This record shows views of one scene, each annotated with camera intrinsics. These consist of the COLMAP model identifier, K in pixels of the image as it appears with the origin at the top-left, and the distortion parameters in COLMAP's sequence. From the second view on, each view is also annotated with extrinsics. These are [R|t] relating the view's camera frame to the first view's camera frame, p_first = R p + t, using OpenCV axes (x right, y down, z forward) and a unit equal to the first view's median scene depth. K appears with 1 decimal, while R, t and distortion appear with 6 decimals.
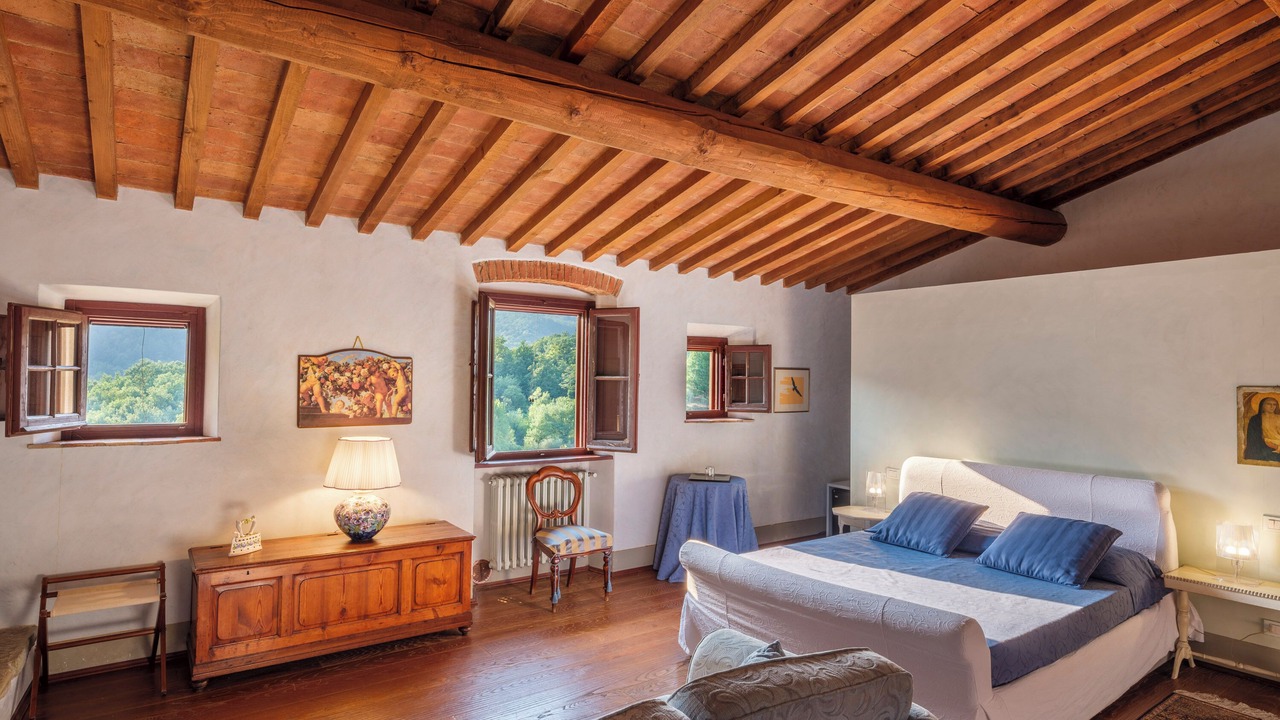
lens RADIAL K [[668.4, 0, 644.3], [0, 668.4, 362.9], [0, 0, 1]] dist [0.000501, 0.000022]
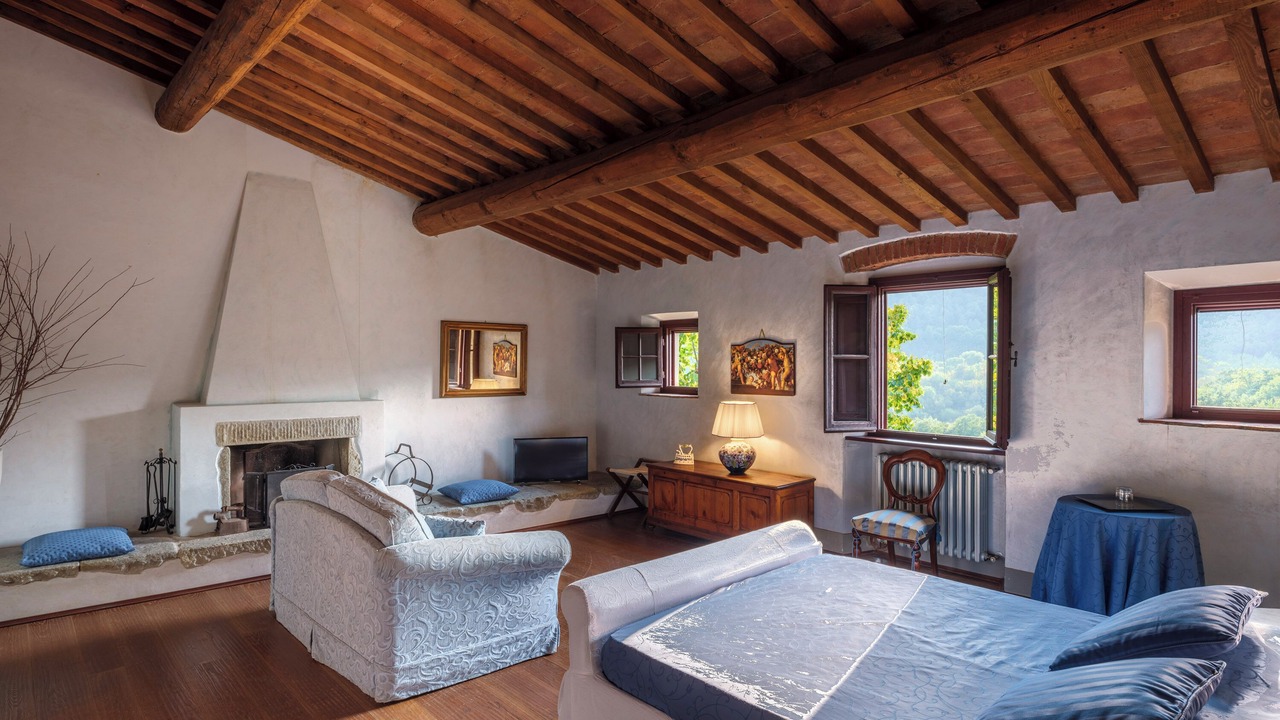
lens RADIAL K [[668.4, 0, 644.3], [0, 668.4, 362.9], [0, 0, 1]] dist [0.000501, 0.000022]
pose [[0.136109, -0.007449, -0.990666, 0.890527], [0.024803, 0.999684, -0.004109, 0.027987], [0.990383, -0.024012, 0.136250, 0.566522]]
